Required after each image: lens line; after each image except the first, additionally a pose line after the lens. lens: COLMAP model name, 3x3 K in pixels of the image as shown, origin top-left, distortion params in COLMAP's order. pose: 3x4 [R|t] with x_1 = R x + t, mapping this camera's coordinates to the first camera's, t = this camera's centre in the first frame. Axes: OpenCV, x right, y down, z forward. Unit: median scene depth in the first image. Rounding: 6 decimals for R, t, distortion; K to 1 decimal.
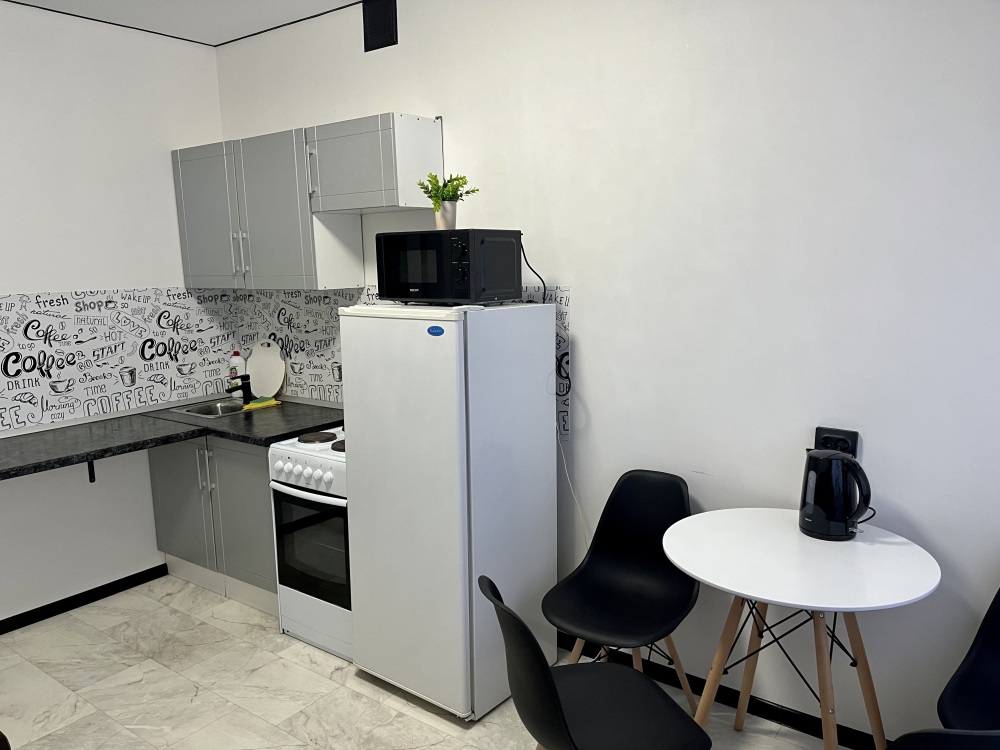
lens RADIAL K [[770.8, 0, 500.0], [0, 770.8, 375.0], [0, 0, 1]] dist [0.002523, -0.077958]
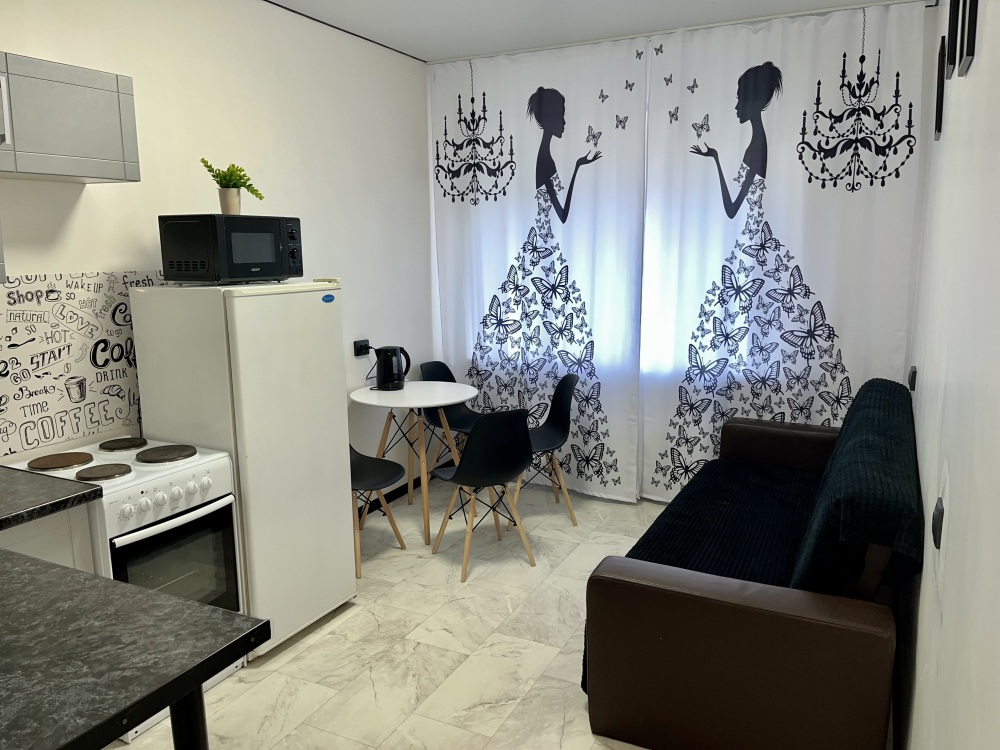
lens RADIAL K [[770.8, 0, 500.0], [0, 770.8, 375.0], [0, 0, 1]] dist [0.002523, -0.077958]
pose [[-0.205265, -0.150004, 0.967143, -1.206138], [0.150212, 0.971648, 0.182583, -0.108151], [-0.967111, 0.182754, -0.176913, 0.852872]]
